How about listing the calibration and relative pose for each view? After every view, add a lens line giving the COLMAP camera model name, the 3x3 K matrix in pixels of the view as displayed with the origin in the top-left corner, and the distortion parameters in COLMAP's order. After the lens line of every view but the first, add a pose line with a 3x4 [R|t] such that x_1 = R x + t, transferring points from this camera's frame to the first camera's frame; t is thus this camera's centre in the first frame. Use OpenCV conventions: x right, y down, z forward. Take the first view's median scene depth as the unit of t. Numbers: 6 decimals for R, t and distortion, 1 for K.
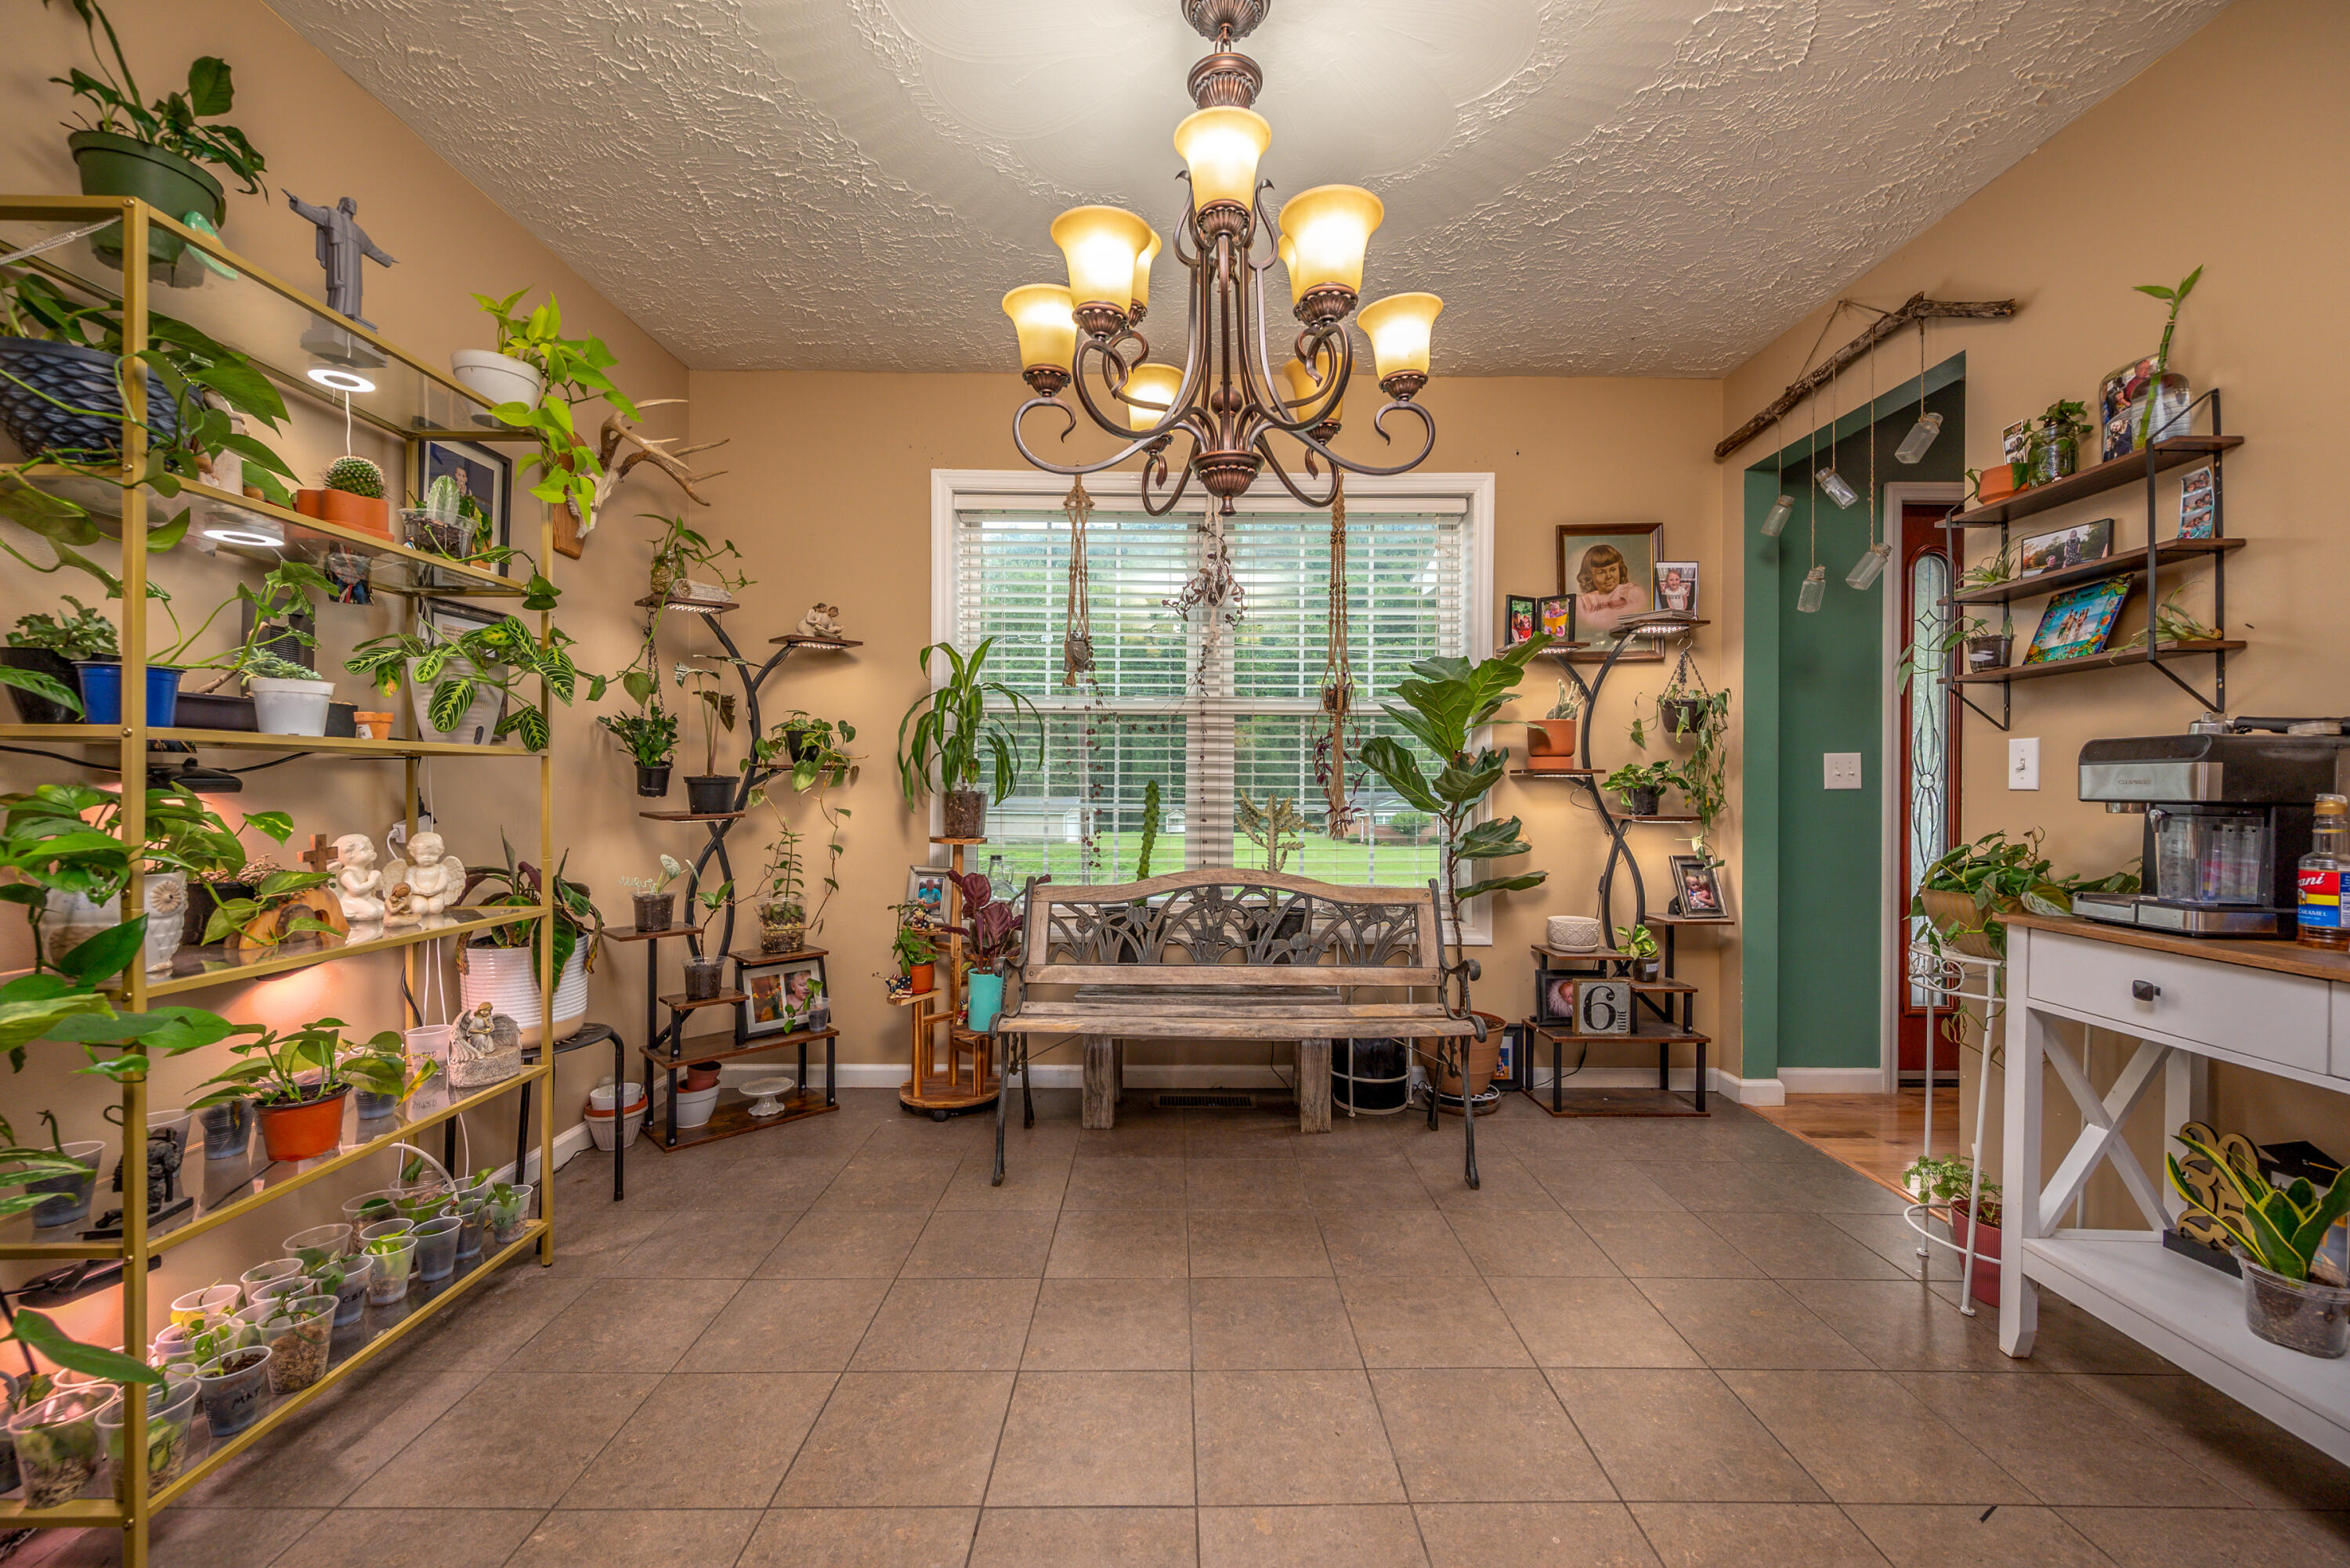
lens RADIAL K [[927.8, 0, 1178.9], [0, 927.8, 787.3], [0, 0, 1]] dist [-0.000904, -0.000282]
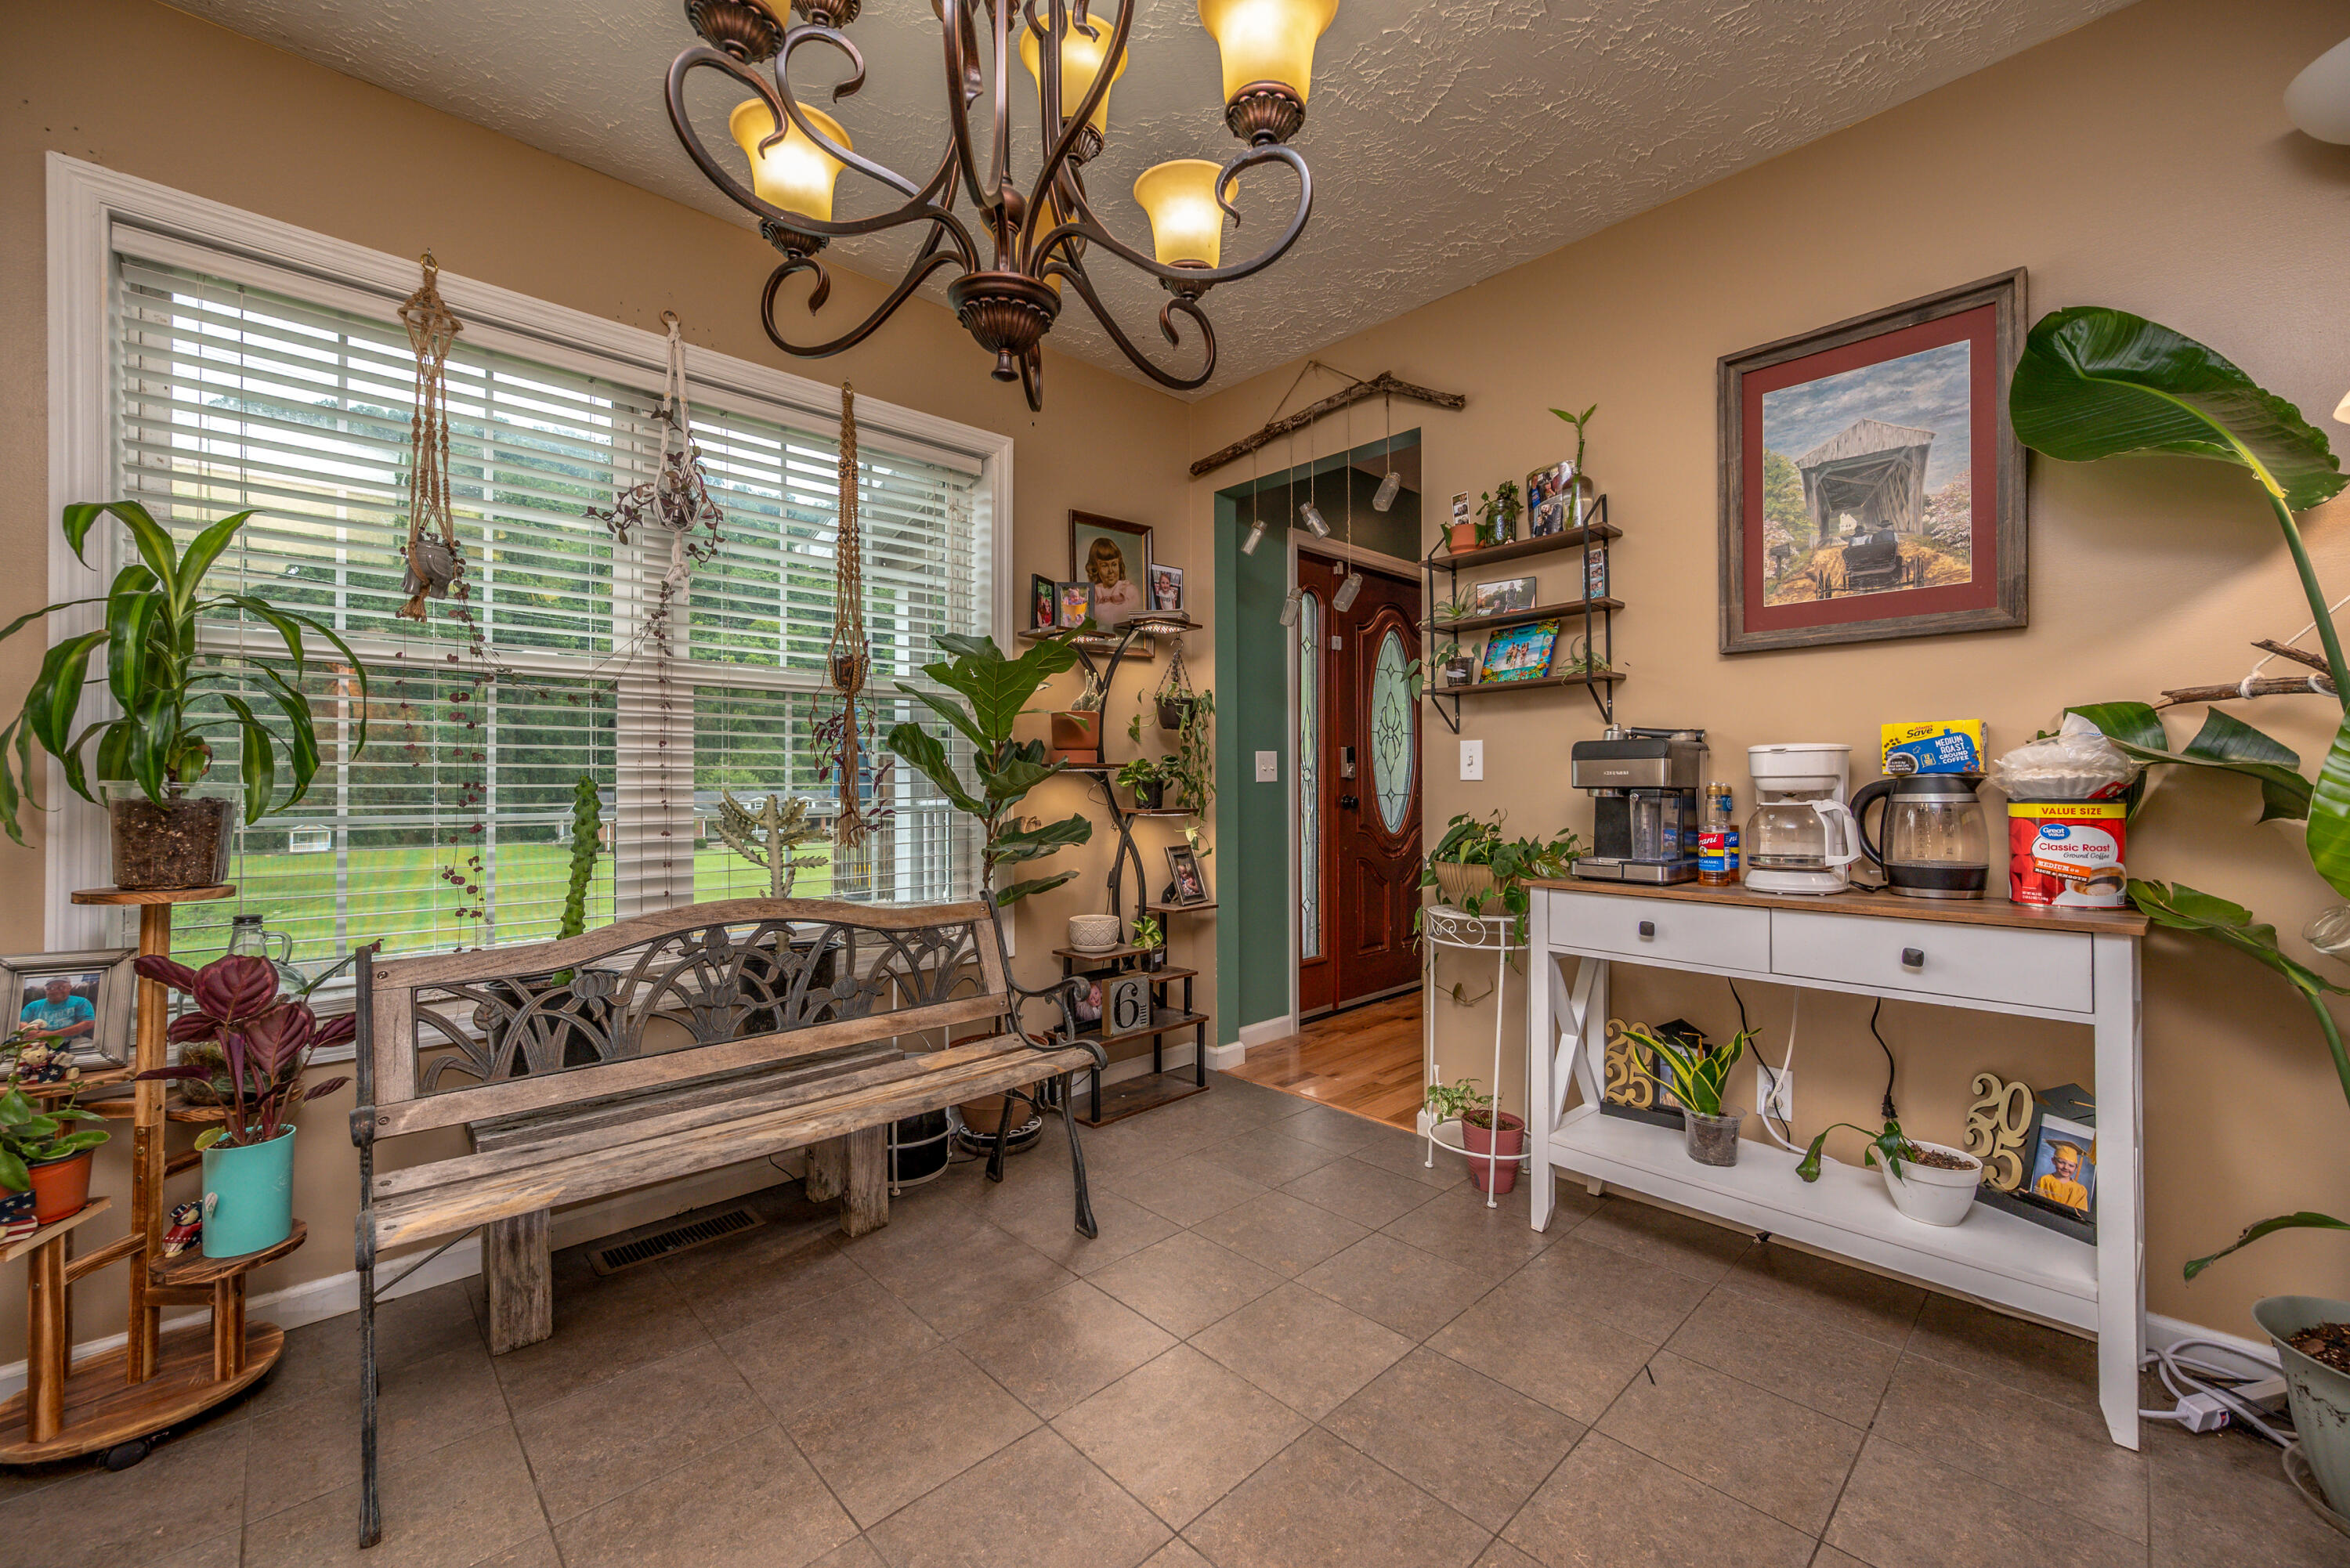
lens RADIAL K [[926.6, 0, 1180.0], [0, 926.6, 779.4], [0, 0, 1]] dist [-0.000561, 0.000085]
pose [[0.725136, -0.005707, 0.688582, -0.183186], [0.009788, 0.999950, -0.002020, -0.000171], [-0.688536, 0.008204, 0.725156, 0.244410]]
